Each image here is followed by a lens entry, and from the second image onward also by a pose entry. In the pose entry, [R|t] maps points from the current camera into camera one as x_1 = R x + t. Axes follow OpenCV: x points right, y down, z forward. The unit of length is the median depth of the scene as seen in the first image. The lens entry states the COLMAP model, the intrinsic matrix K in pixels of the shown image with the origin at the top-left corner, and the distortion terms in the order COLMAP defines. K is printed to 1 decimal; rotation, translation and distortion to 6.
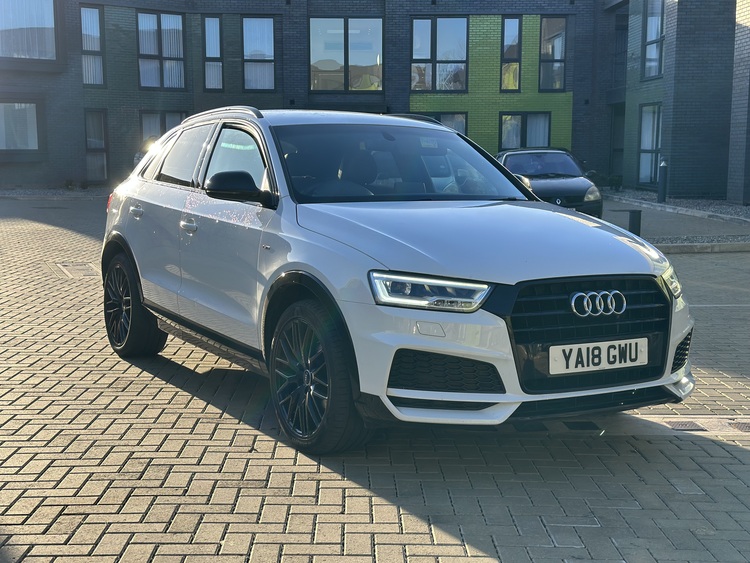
lens RADIAL K [[1038.7, 0, 374.3], [0, 1038.7, 280.5], [0, 0, 1]] dist [0.125739, 0.000000]
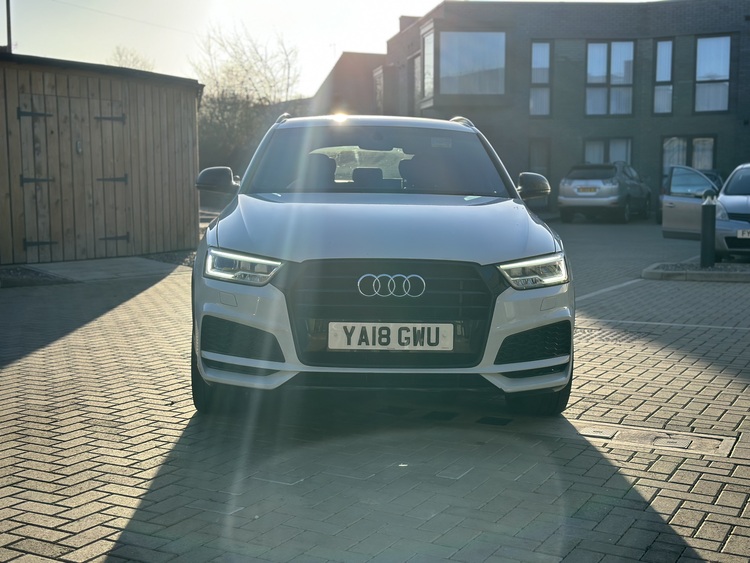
lens RADIAL K [[1038.7, 0, 374.5], [0, 1038.7, 280.1], [0, 0, 1]] dist [0.125739, 0.000000]
pose [[0.878542, 0.040248, -0.475966, 0.688163], [-0.054767, 0.998360, -0.016668, 0.034512], [0.474515, 0.040711, 0.879306, 0.088296]]
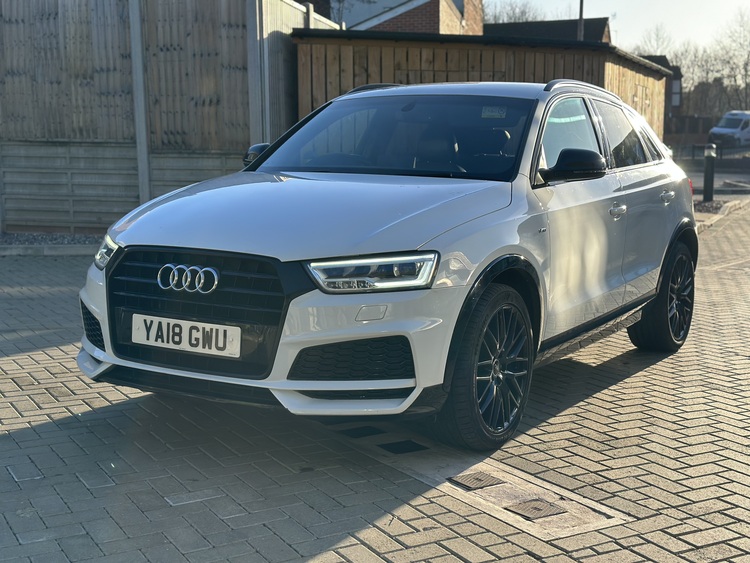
lens RADIAL K [[1038.7, 0, 379.9], [0, 1038.7, 286.4], [0, 0, 1]] dist [0.125739, 0.000000]
pose [[0.480711, 0.108961, -0.870083, 1.096058], [-0.105555, 0.992225, 0.065939, -0.049671], [0.870503, 0.060144, 0.488475, 0.698381]]
